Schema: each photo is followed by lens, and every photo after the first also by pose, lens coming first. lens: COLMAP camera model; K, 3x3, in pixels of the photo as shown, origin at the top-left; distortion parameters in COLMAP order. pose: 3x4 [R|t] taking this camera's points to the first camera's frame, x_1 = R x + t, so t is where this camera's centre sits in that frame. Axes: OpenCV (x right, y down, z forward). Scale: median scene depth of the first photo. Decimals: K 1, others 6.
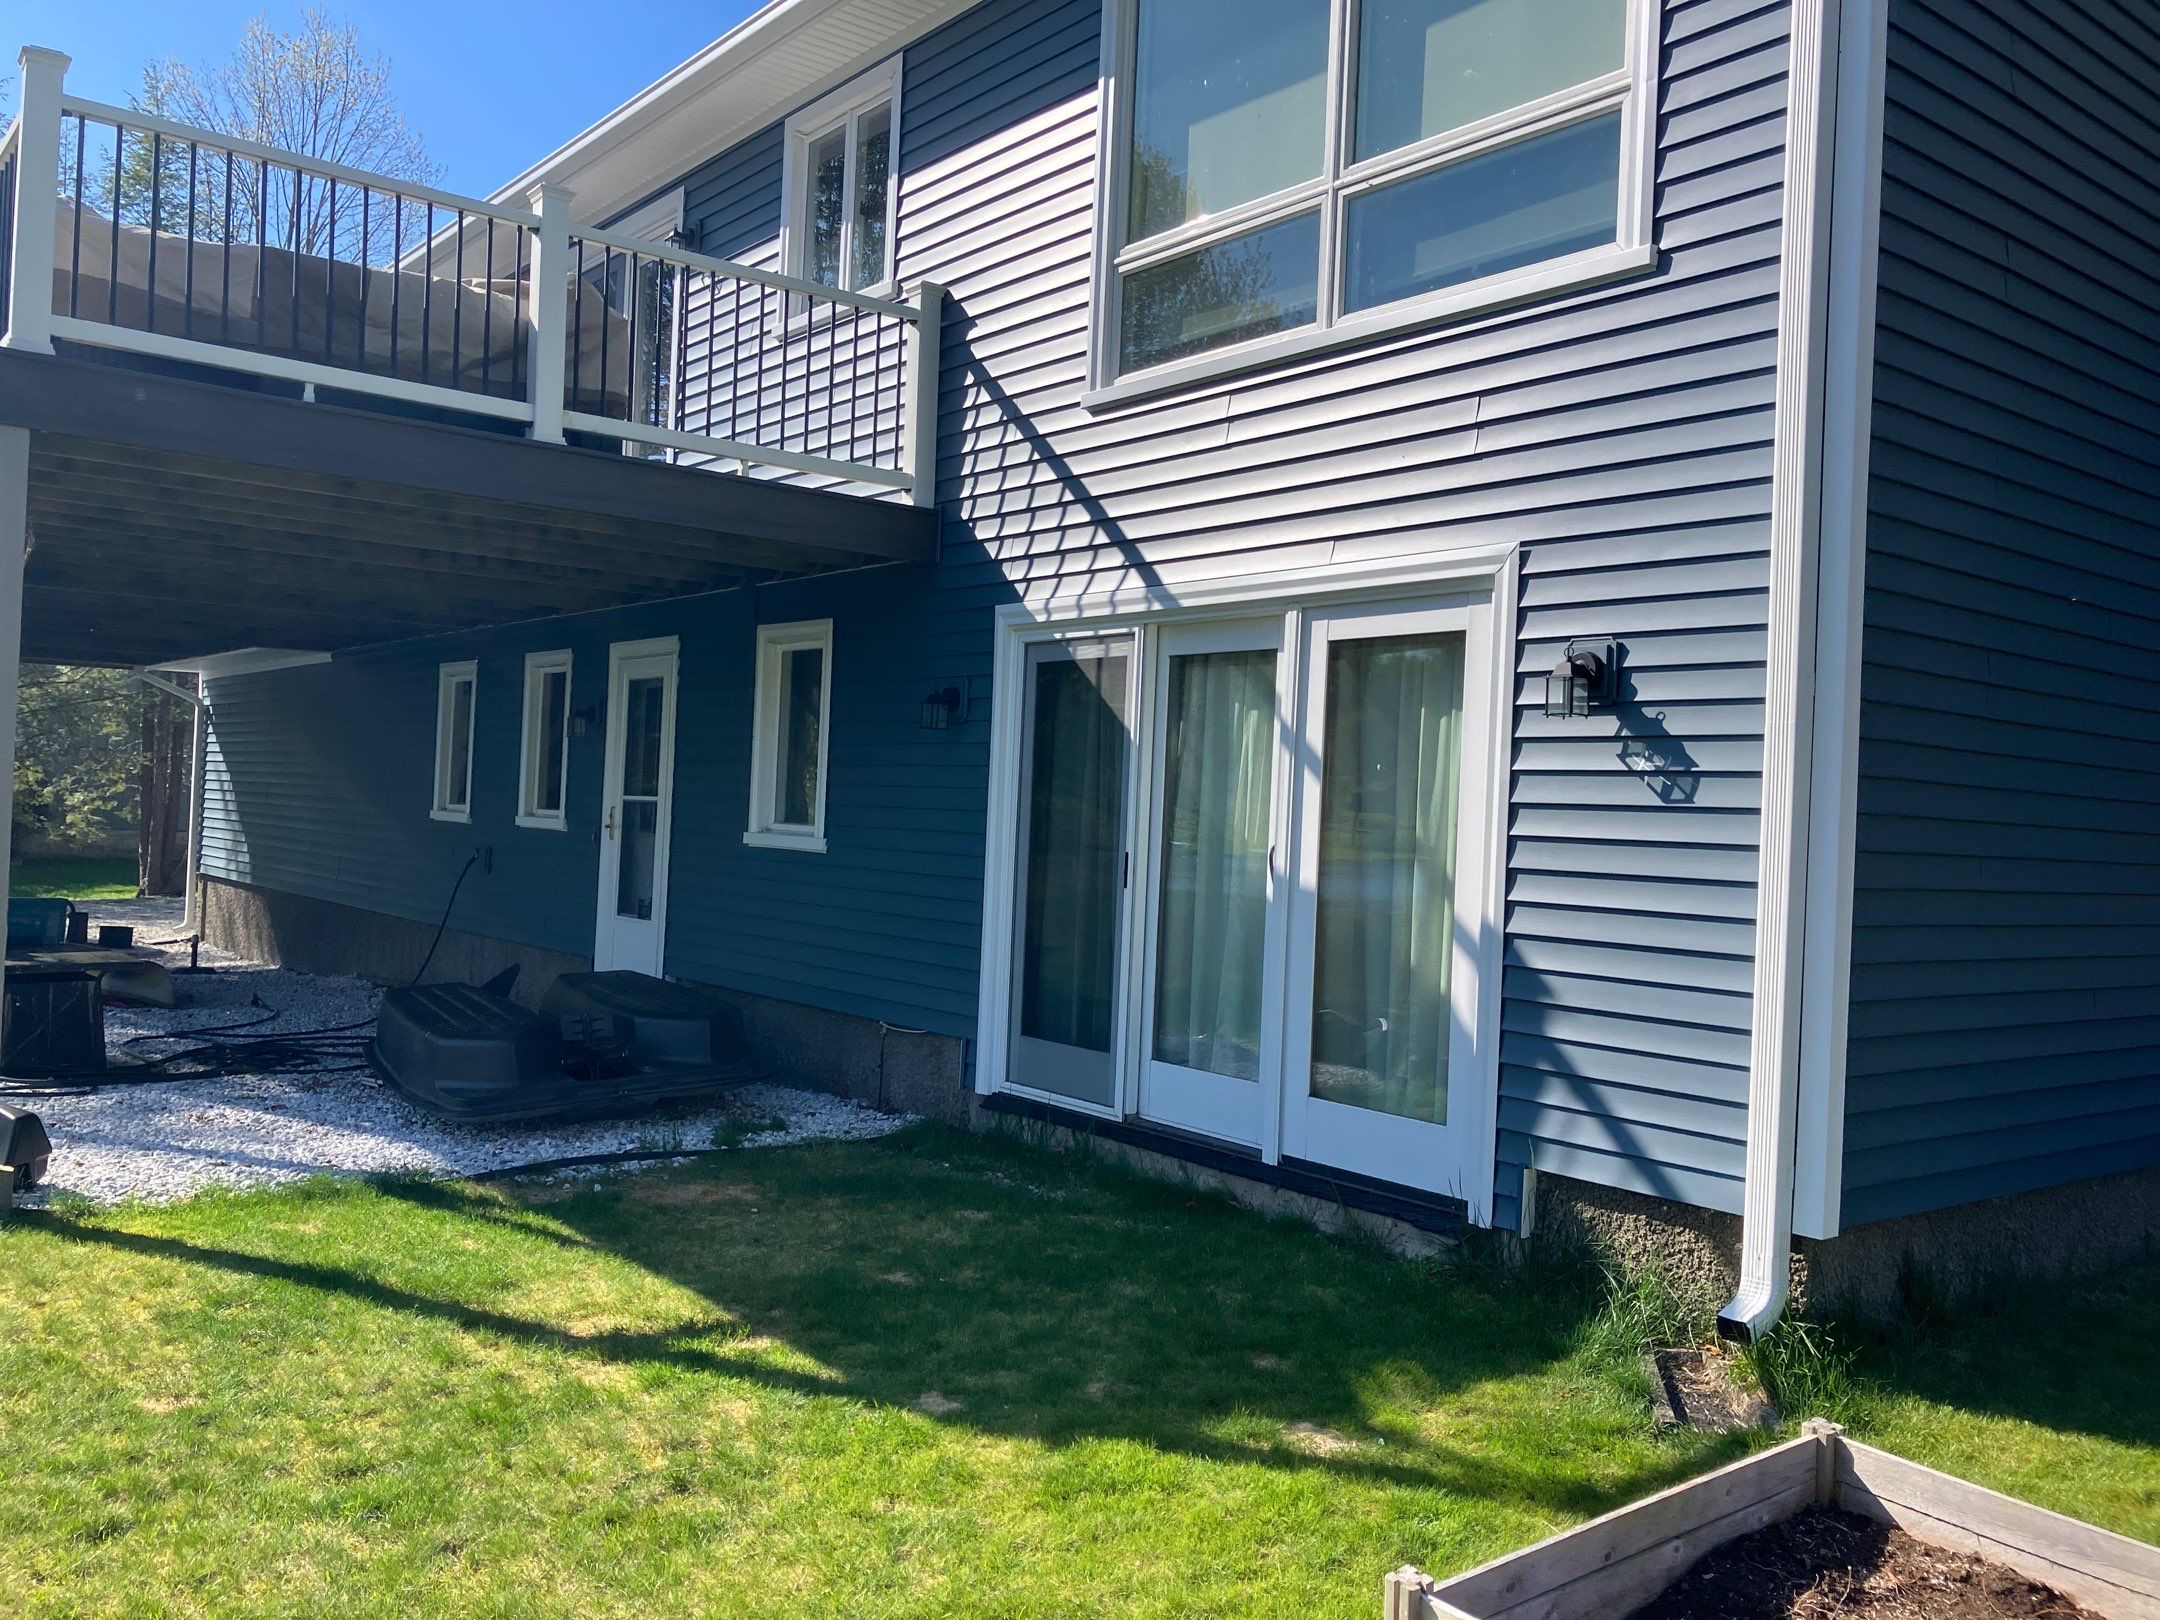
lens RADIAL K [[1771.9, 0, 1085.6], [0, 1771.9, 783.3], [0, 0, 1]] dist [0.051347, -0.011997]
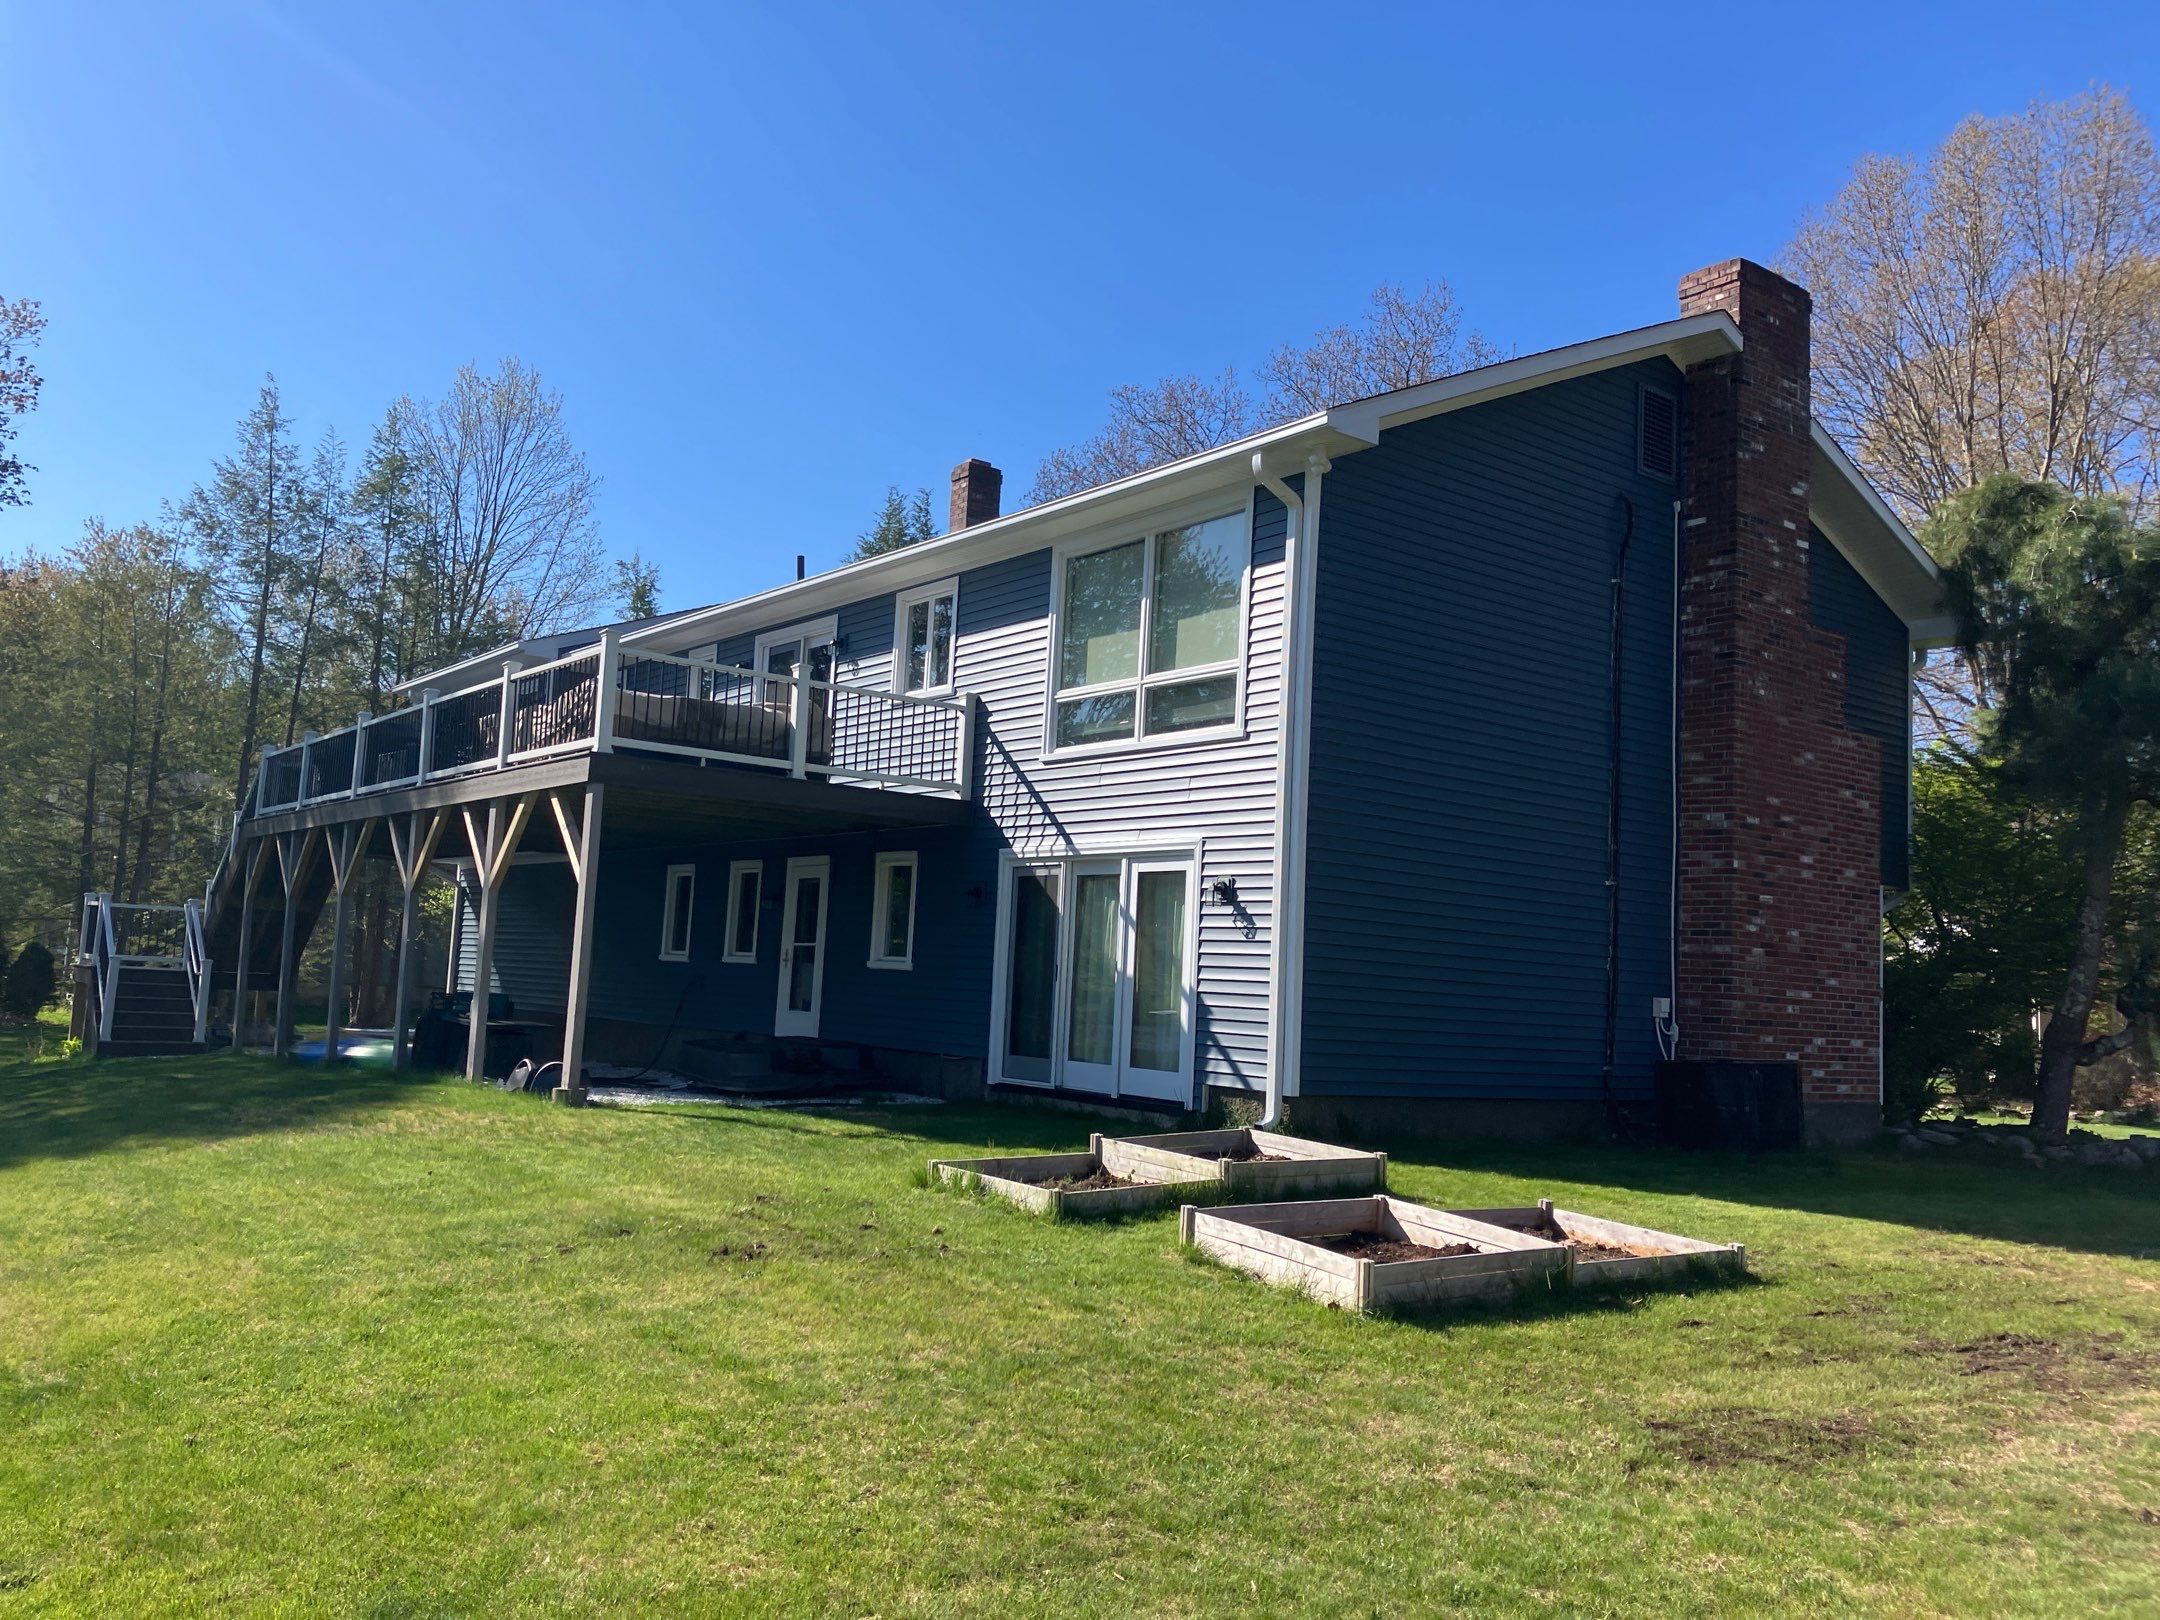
lens RADIAL K [[1679.8, 0, 1080.0], [0, 1679.8, 810.0], [0, 0, 1]] dist [0.060416, -0.003152]
pose [[0.999904, 0.006758, -0.012065, 0.073063], [-0.007768, 0.996287, -0.085749, 0.025491], [0.011441, 0.085834, 0.996244, -1.057035]]
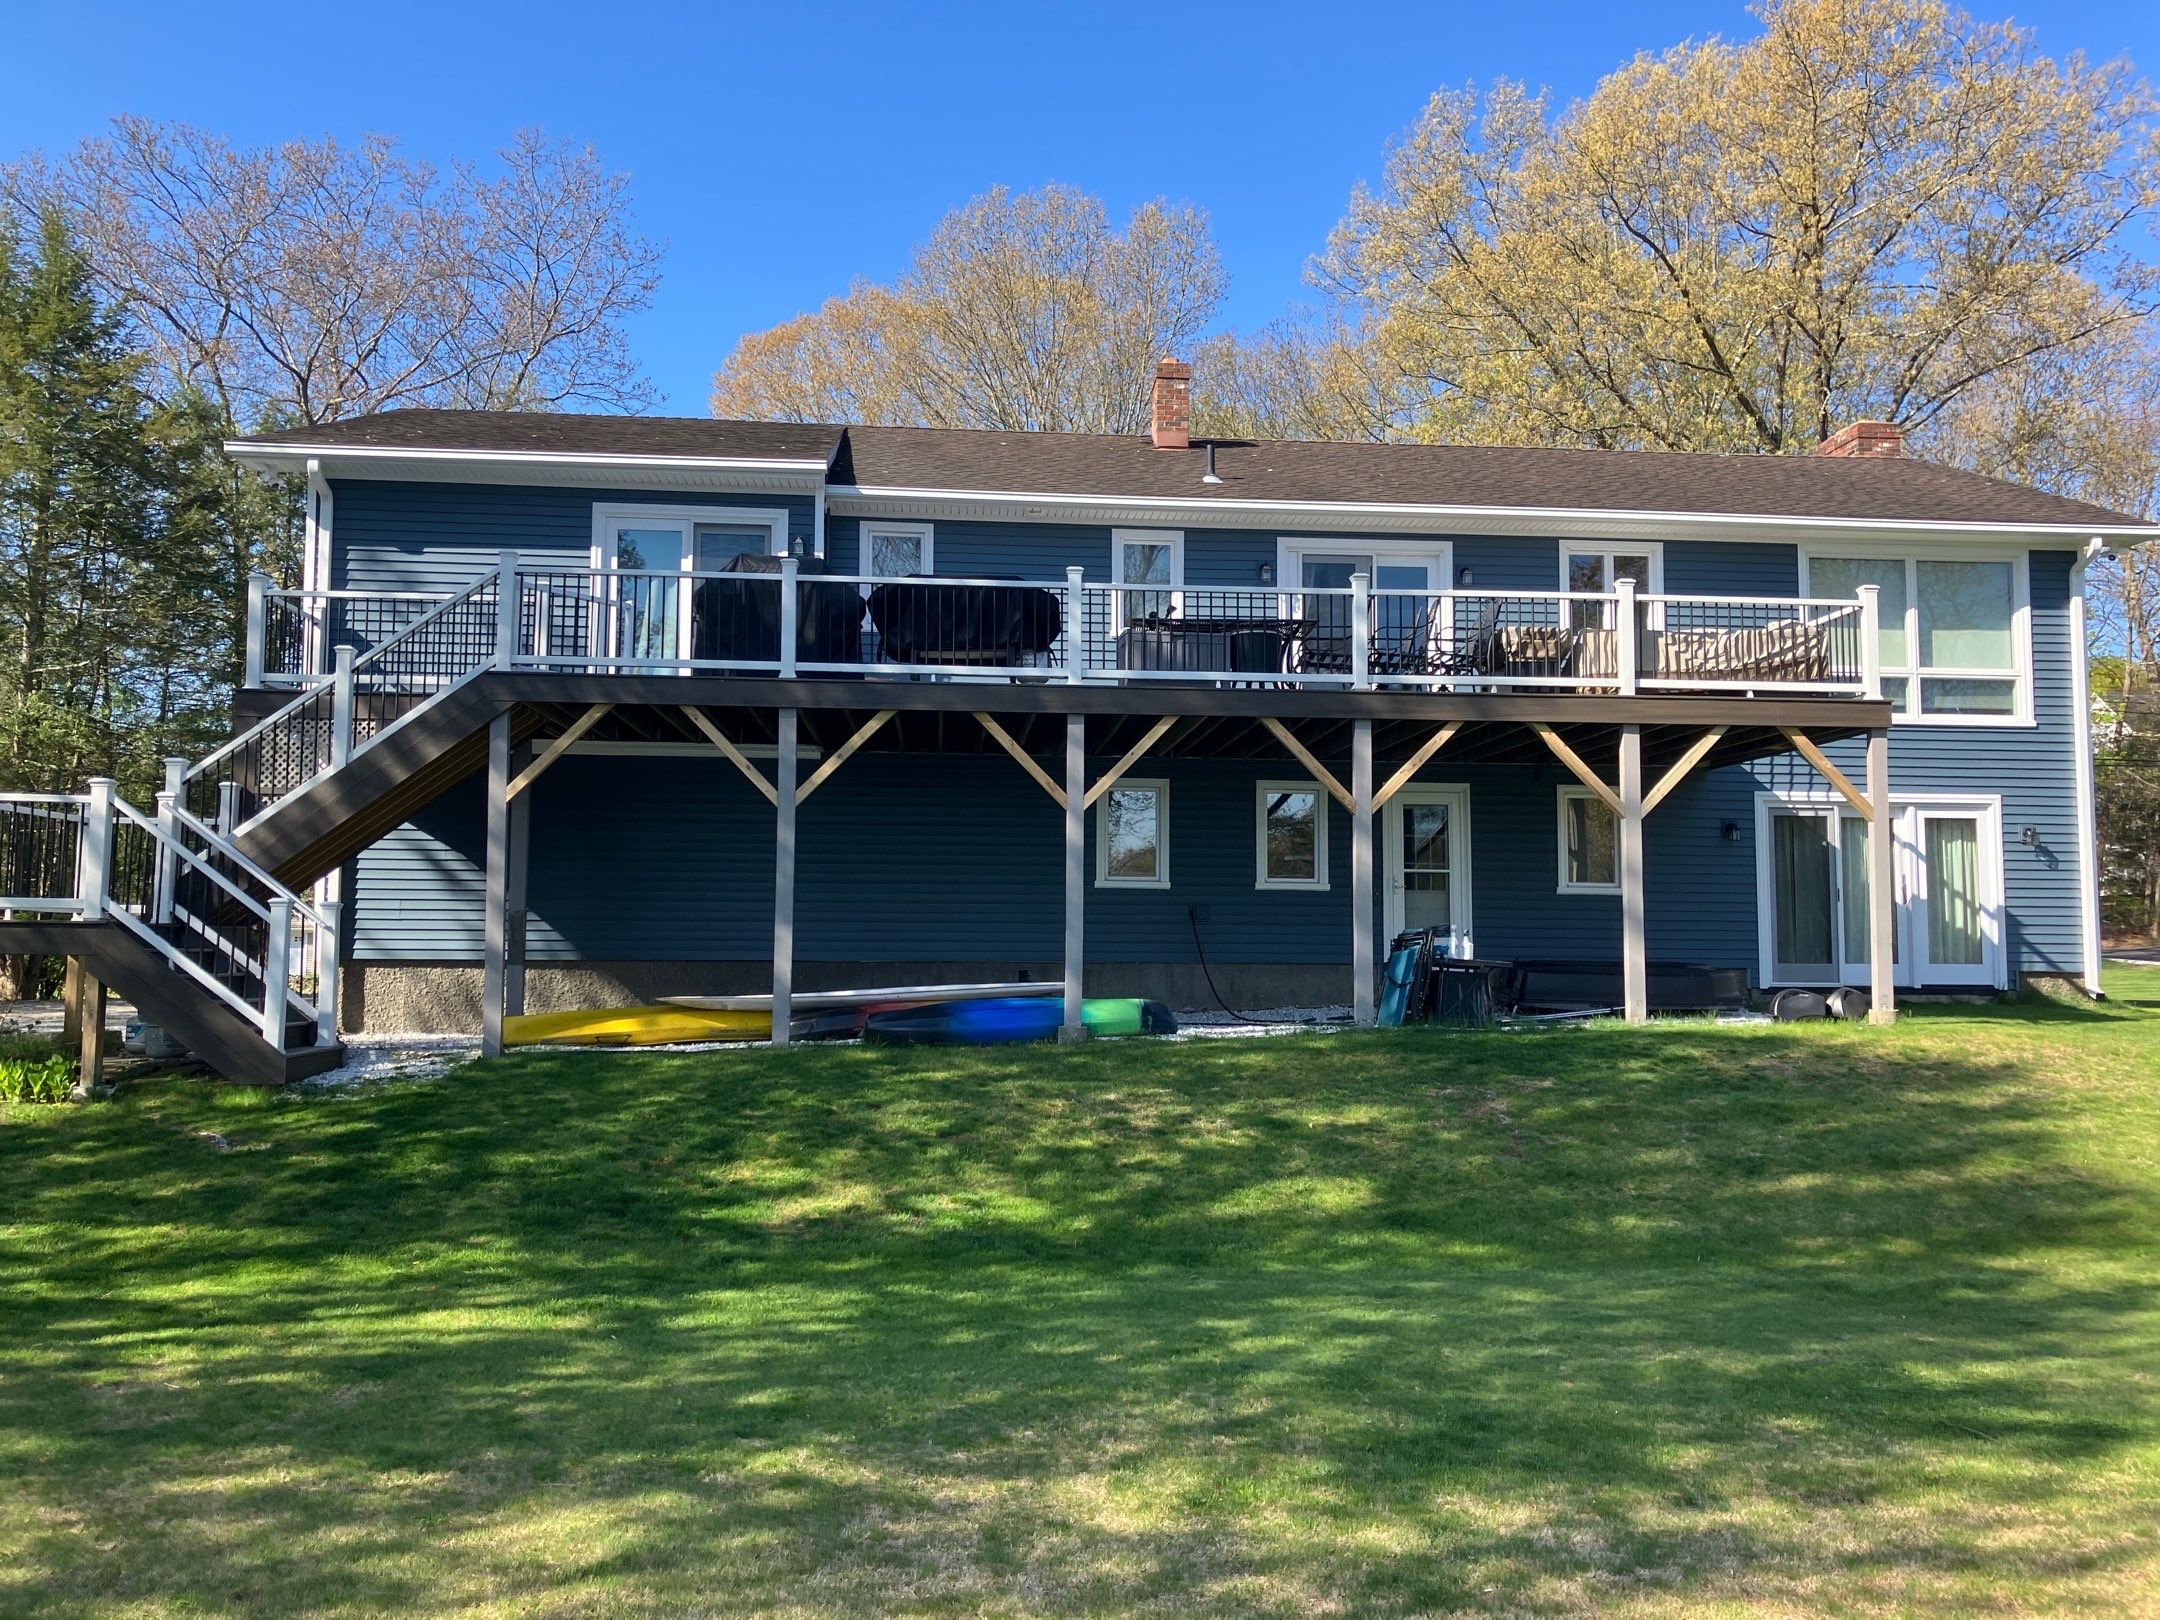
lens RADIAL K [[1771.9, 0, 1085.6], [0, 1771.9, 783.3], [0, 0, 1]] dist [0.051347, -0.011997]
pose [[0.525747, 0.033637, 0.849976, -2.842482], [0.000141, 0.999214, -0.039630, -0.012840], [-0.850641, 0.020955, 0.525329, 0.513530]]
